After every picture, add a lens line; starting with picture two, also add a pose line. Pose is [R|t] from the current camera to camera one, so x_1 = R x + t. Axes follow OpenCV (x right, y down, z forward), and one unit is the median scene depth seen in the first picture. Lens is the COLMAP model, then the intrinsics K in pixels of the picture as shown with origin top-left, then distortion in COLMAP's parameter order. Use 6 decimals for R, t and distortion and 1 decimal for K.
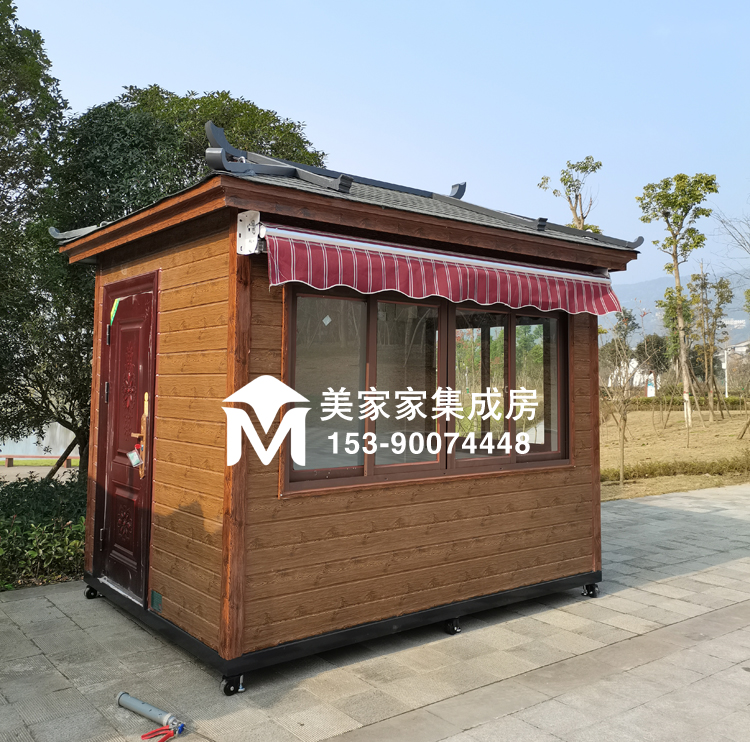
lens RADIAL K [[769.9, 0, 371.8], [0, 769.9, 330.4], [0, 0, 1]] dist [0.031777, -0.015180]
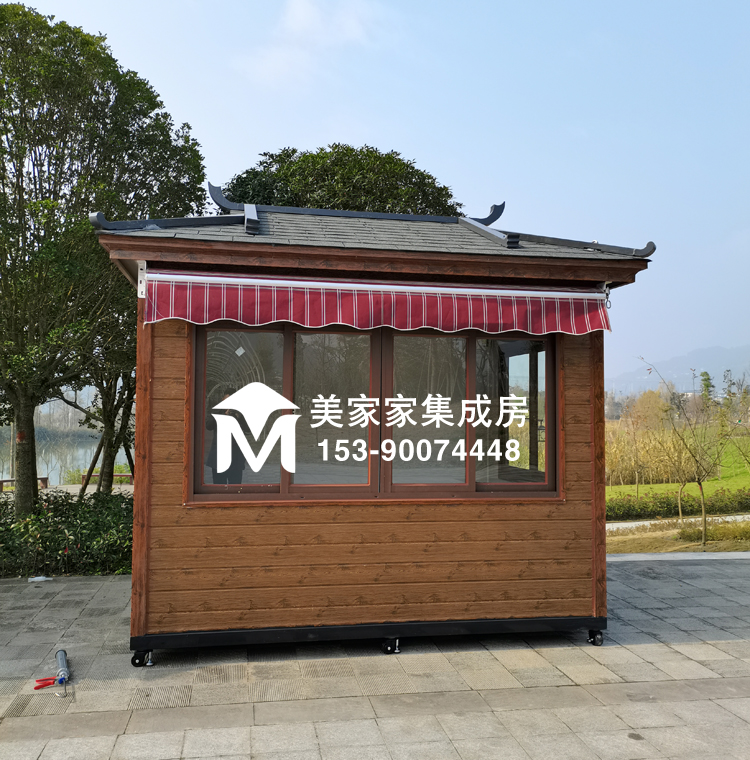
lens RADIAL K [[767.4, 0, 375.0], [0, 767.4, 380.0], [0, 0, 1]] dist [0.032574, -0.011616]
pose [[0.885539, -0.019179, -0.464169, 0.613178], [0.027232, 0.999572, 0.010651, 0.021187], [0.463766, -0.022073, 0.885683, 0.105752]]
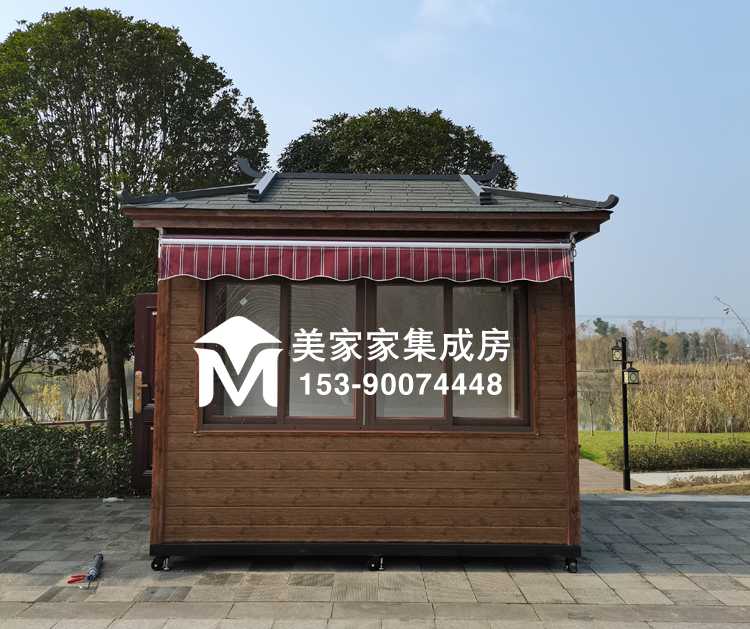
lens RADIAL K [[769.5, 0, 375.5], [0, 769.5, 286.1], [0, 0, 1]] dist [0.017917, 0.024380]
pose [[0.794257, -0.056301, -0.604968, 0.884027], [0.038588, 0.998362, -0.042250, 0.023869], [0.606356, 0.010213, 0.795128, 0.100438]]
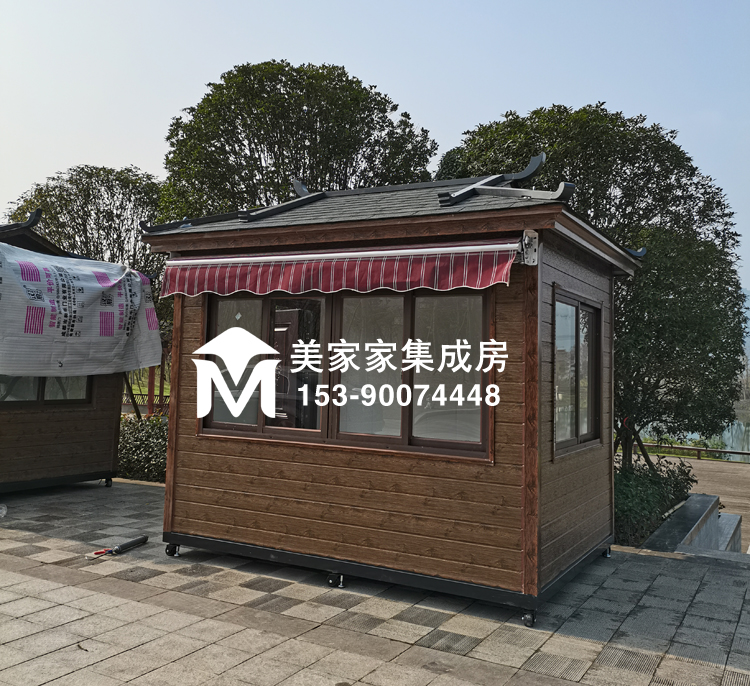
lens RADIAL K [[779.3, 0, 359.4], [0, 779.3, 302.0], [0, 0, 1]] dist [0.009184, 0.004208]
pose [[0.381462, -0.075015, -0.921336, 1.290154], [0.031345, 0.997178, -0.068212, 0.063077], [0.923853, -0.002859, 0.382737, 0.649862]]
